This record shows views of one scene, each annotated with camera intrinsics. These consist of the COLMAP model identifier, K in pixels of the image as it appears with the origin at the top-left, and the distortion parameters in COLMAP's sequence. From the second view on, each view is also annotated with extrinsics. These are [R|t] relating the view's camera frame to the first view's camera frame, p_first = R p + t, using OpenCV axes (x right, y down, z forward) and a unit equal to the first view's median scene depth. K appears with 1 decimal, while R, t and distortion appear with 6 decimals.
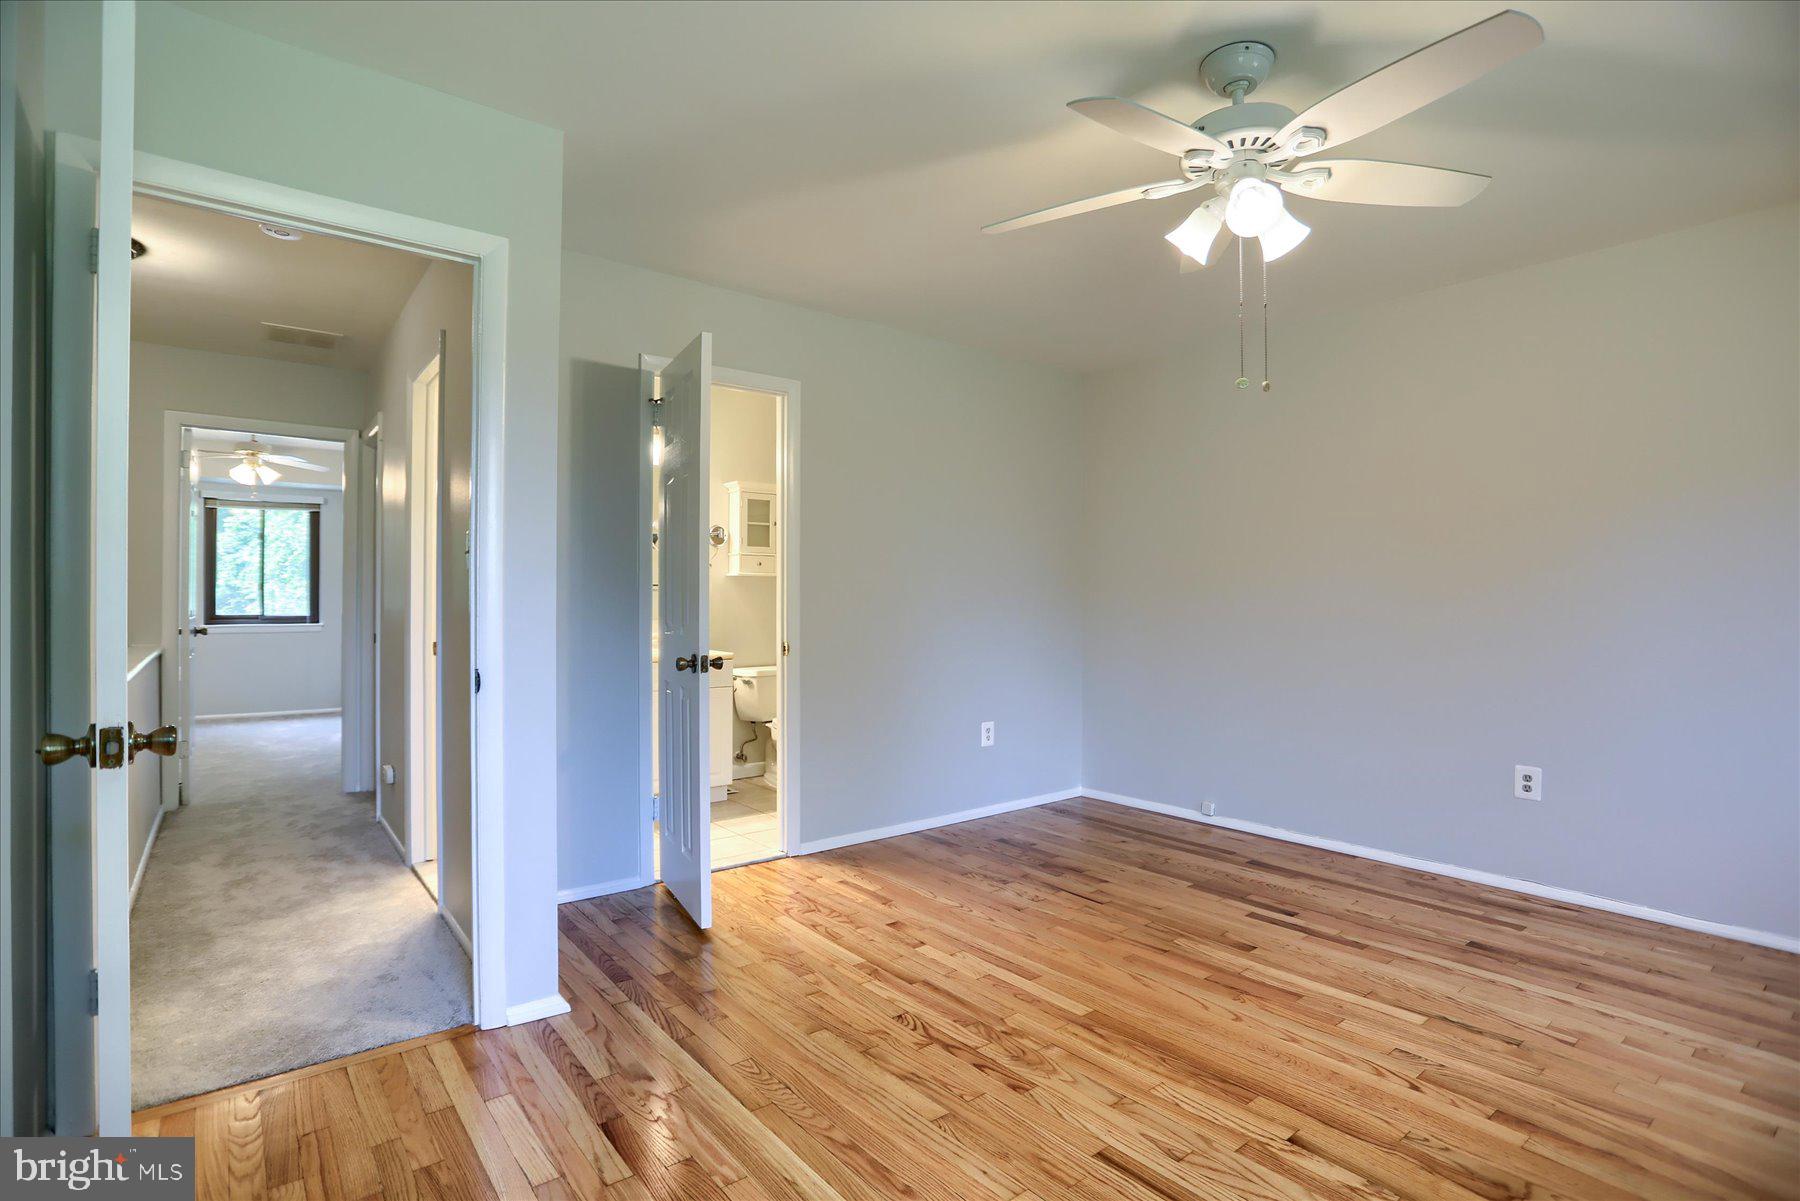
lens RADIAL K [[873.6, 0, 907.5], [0, 873.6, 596.9], [0, 0, 1]] dist [-0.073250, 0.026832]
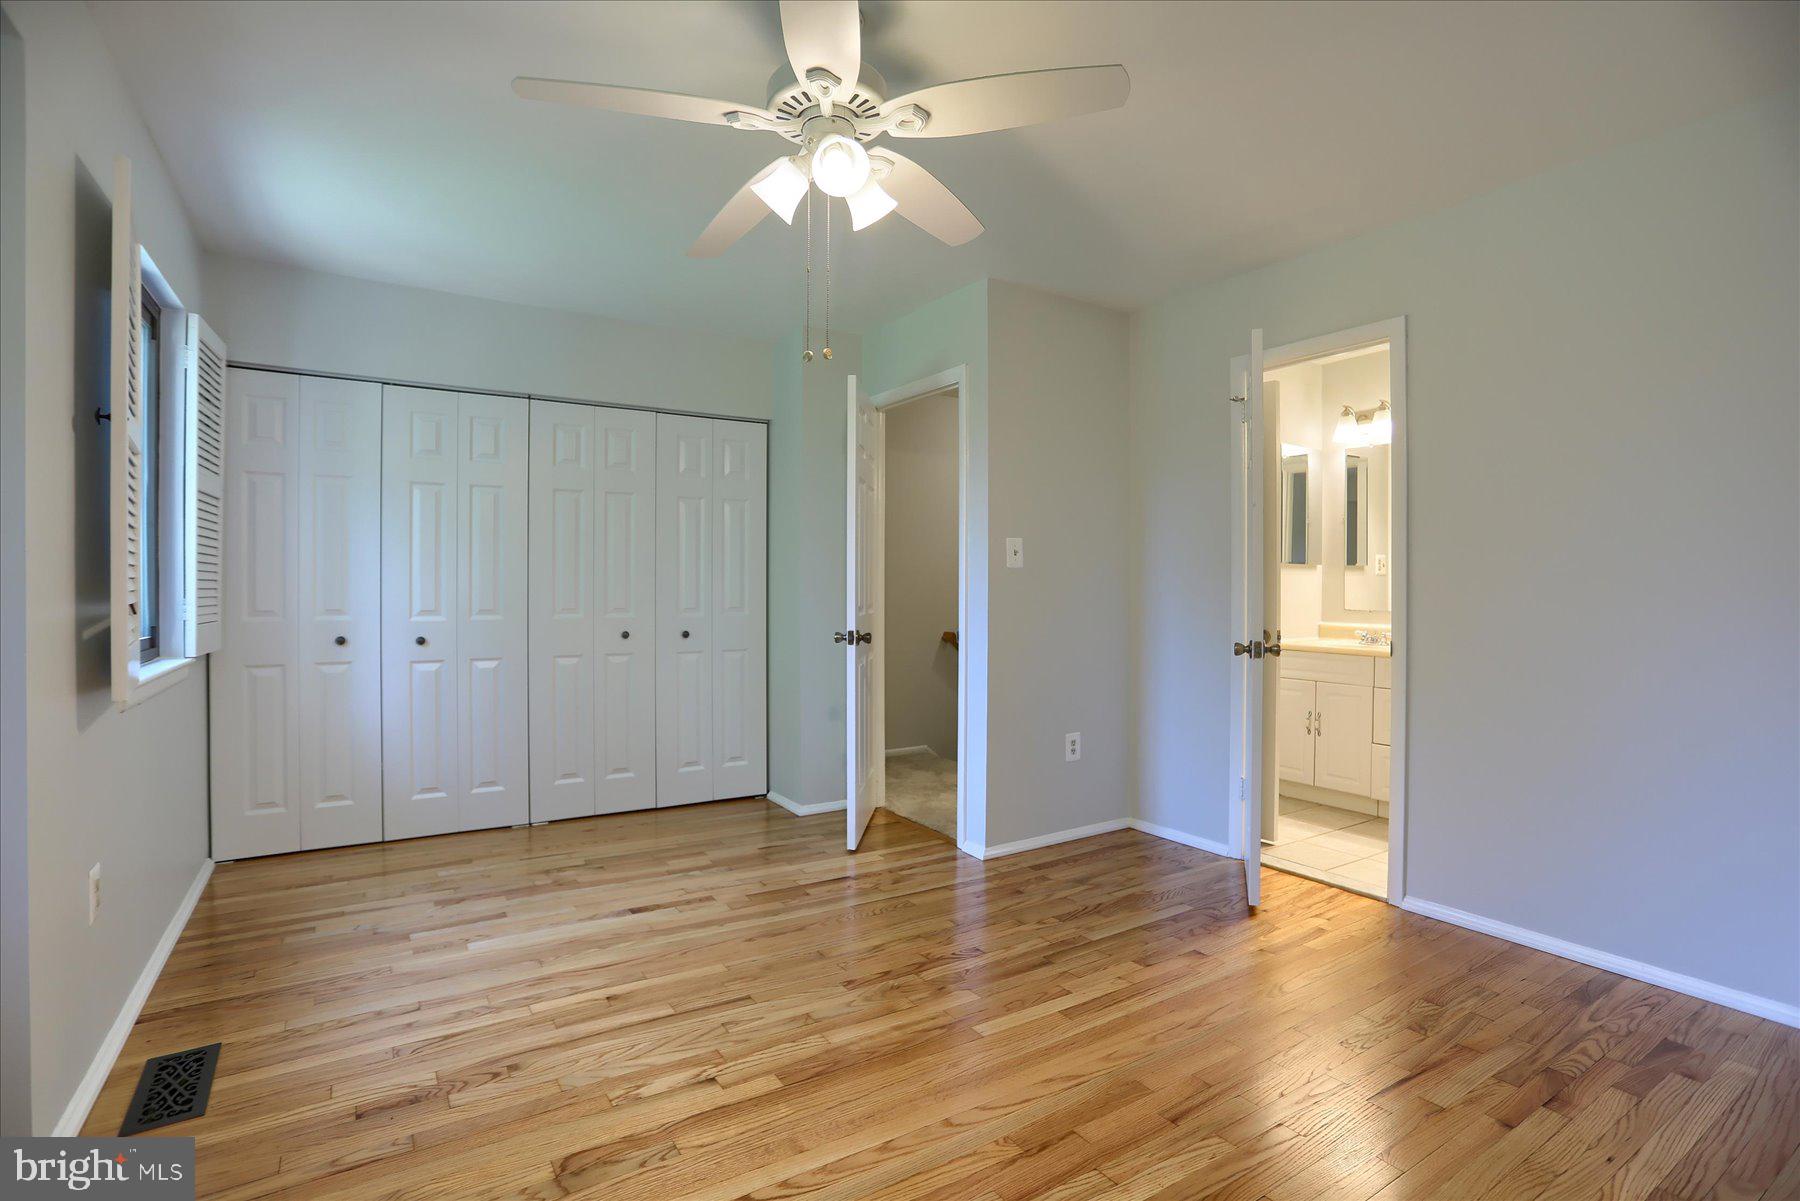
lens RADIAL K [[873.6, 0, 907.5], [0, 873.6, 596.9], [0, 0, 1]] dist [-0.073250, 0.026832]
pose [[-0.093373, 0.012783, -0.995549, 1.179896], [-0.001326, 0.999915, 0.012964, 0.000531], [0.995630, 0.002531, -0.093349, 1.045455]]
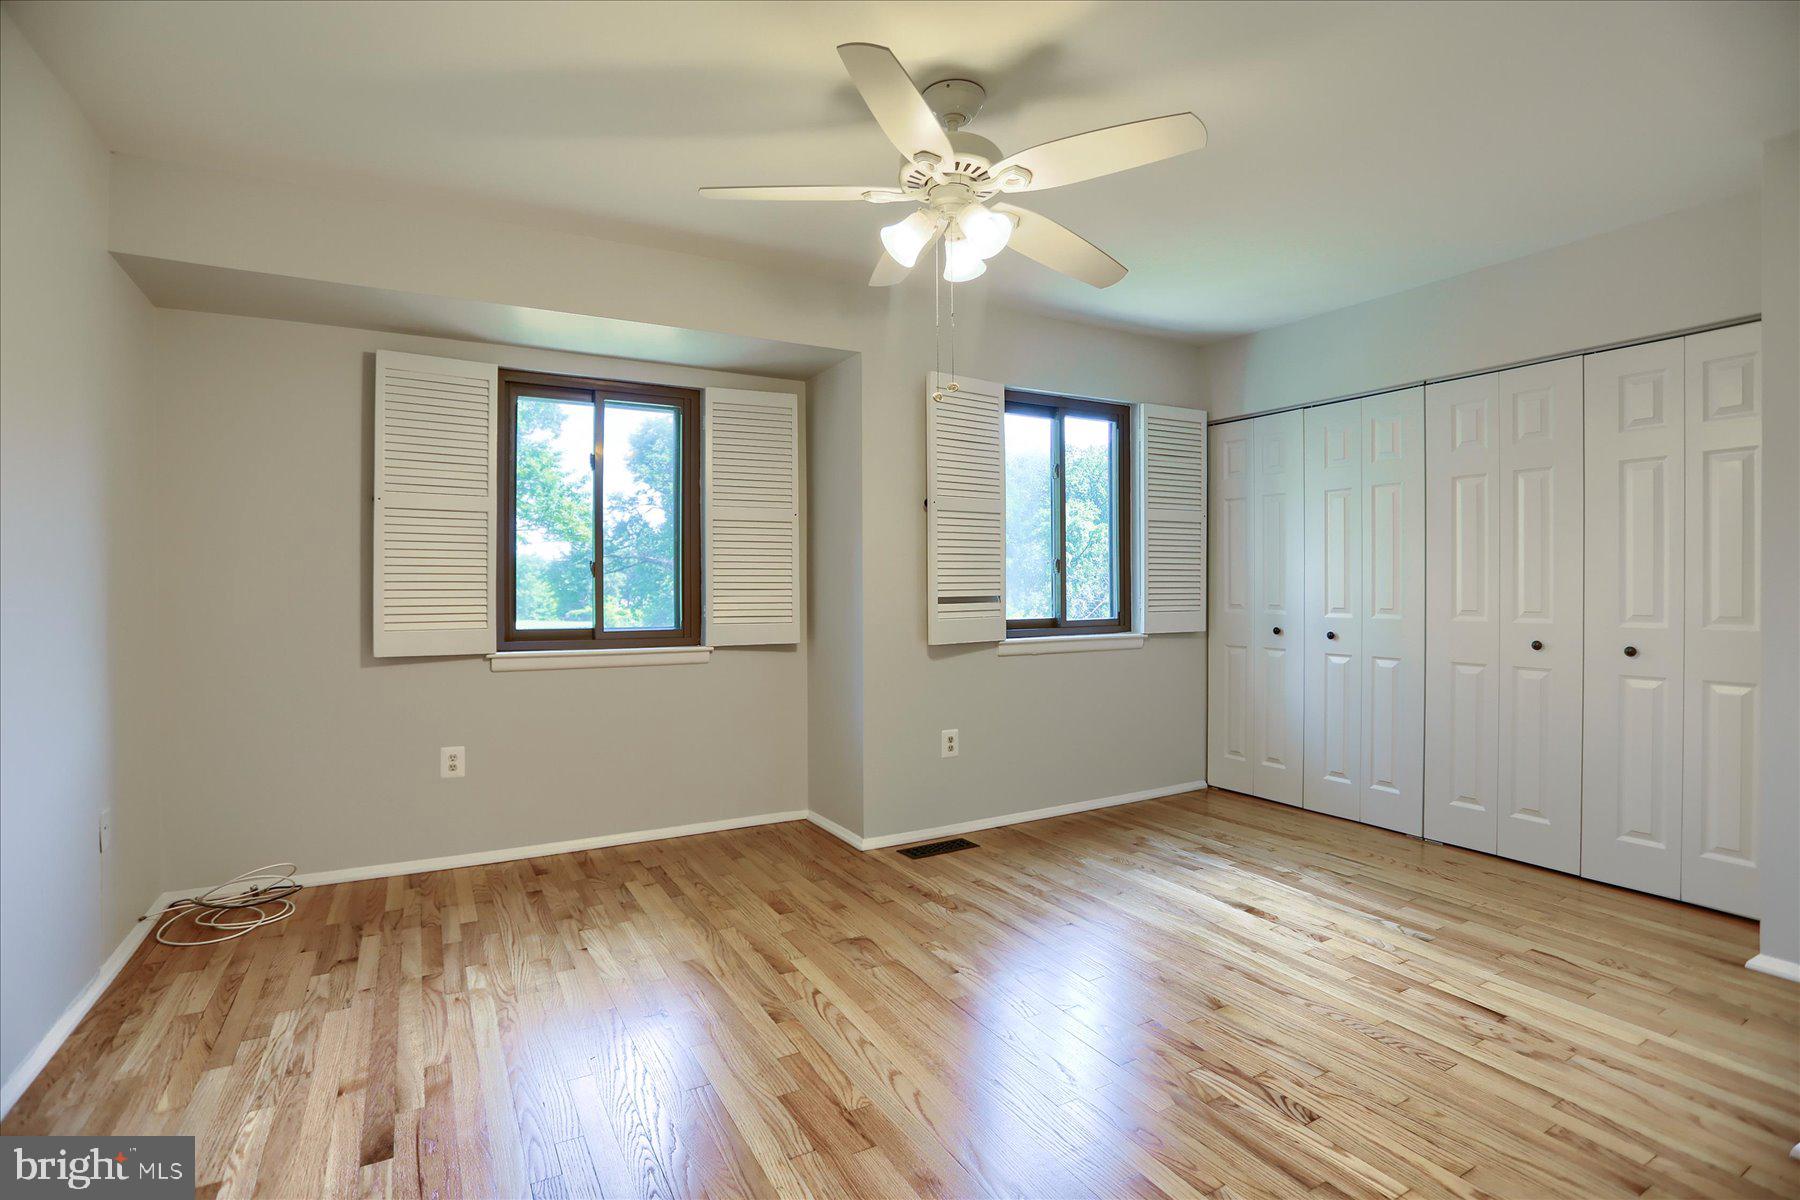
lens RADIAL K [[873.6, 0, 907.5], [0, 873.6, 596.4], [0, 0, 1]] dist [-0.073250, 0.026832]
pose [[-0.988685, -0.000232, 0.150005, 0.247245], [0.001508, 0.999933, 0.011485, 0.003480], [-0.149998, 0.011581, -0.988618, 1.865671]]
